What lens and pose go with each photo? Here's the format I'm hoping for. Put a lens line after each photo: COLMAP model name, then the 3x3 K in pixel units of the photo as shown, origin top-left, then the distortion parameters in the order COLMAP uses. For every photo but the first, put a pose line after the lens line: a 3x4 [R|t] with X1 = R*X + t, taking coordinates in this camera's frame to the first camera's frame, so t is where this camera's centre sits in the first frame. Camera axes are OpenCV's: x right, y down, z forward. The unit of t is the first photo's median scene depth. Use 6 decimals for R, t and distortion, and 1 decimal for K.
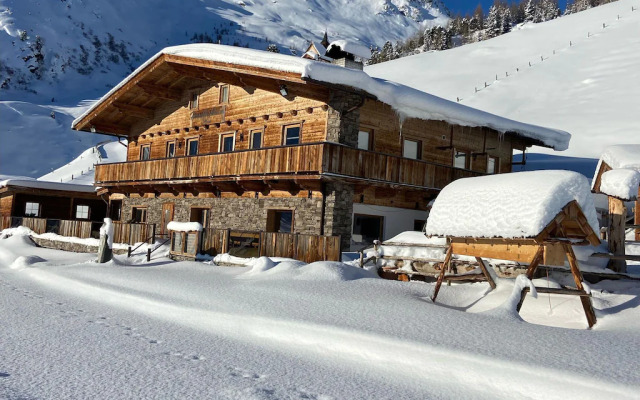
lens RADIAL K [[644.7, 0, 321.4], [0, 644.7, 201.3], [0, 0, 1]] dist [0.070969, 0.000000]
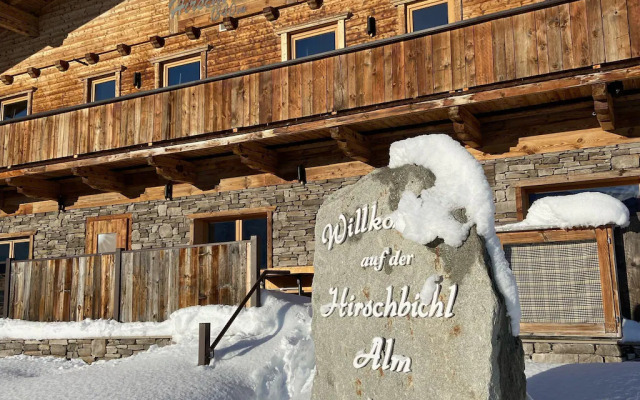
lens RADIAL K [[644.7, 0, 324.4], [0, 644.7, 201.6], [0, 0, 1]] dist [0.070969, 0.000000]
pose [[0.930016, -0.030072, 0.366286, -0.301133], [0.061381, 0.995358, -0.074129, 0.037986], [-0.362357, 0.091424, 0.927545, 0.643249]]
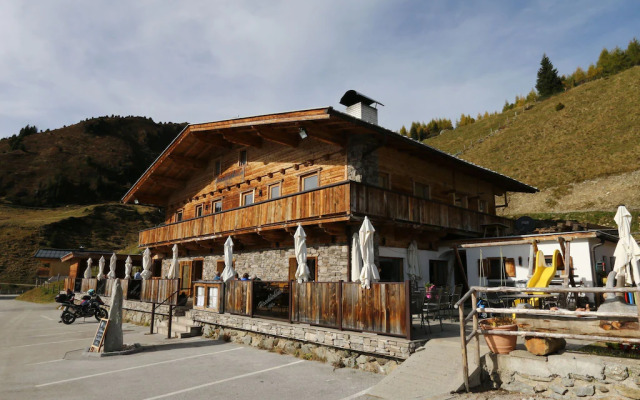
lens RADIAL K [[409.3, 0, 308.5], [0, 409.3, 206.1], [0, 0, 1]] dist [-0.021320, 0.003175]
pose [[0.998477, -0.054815, 0.006227, -0.048381], [0.055164, 0.990815, -0.123461, 0.011909], [0.000598, 0.123617, 0.992330, 0.318929]]
